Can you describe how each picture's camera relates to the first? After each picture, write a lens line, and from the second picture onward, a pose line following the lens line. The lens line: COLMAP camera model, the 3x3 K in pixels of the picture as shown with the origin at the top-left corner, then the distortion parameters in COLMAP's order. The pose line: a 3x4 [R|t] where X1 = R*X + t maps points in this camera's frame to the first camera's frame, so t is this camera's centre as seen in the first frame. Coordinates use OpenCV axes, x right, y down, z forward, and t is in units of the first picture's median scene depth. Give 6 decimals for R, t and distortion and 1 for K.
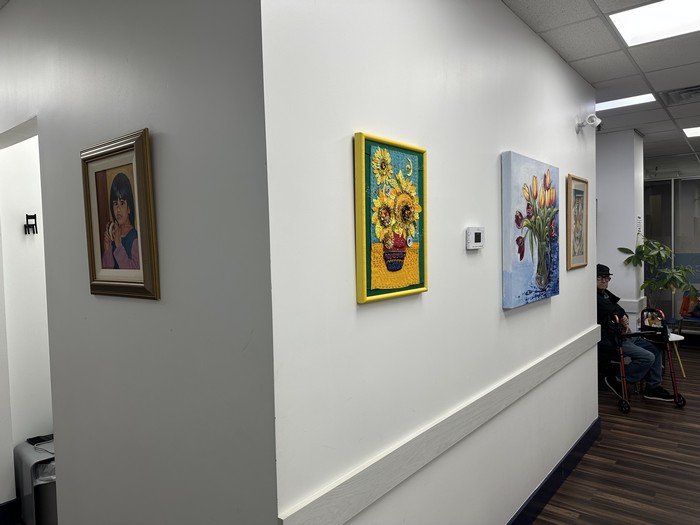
lens RADIAL K [[495.7, 0, 345.2], [0, 495.7, 261.9], [0, 0, 1]] dist [0.095967, -0.104492]
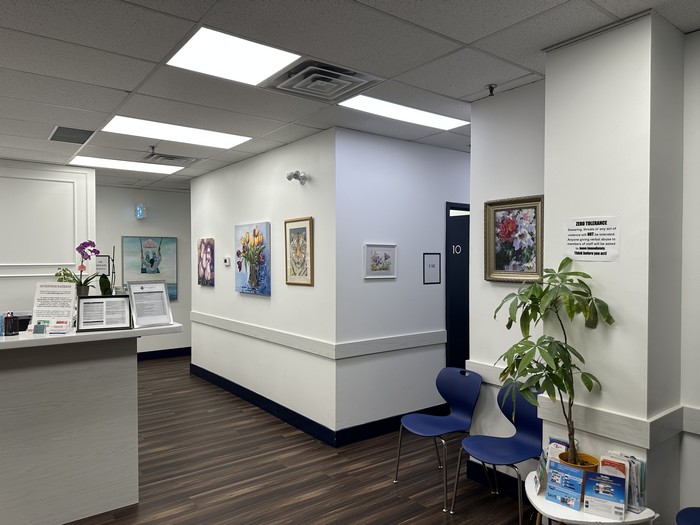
lens RADIAL K [[495.7, 0, 345.2], [0, 495.7, 261.9], [0, 0, 1]] dist [0.095967, -0.104492]
pose [[-0.260645, 0.037469, -0.964707, 2.261756], [-0.021036, 0.998789, 0.044476, -0.148469], [0.965206, 0.031886, -0.259541, 1.932675]]
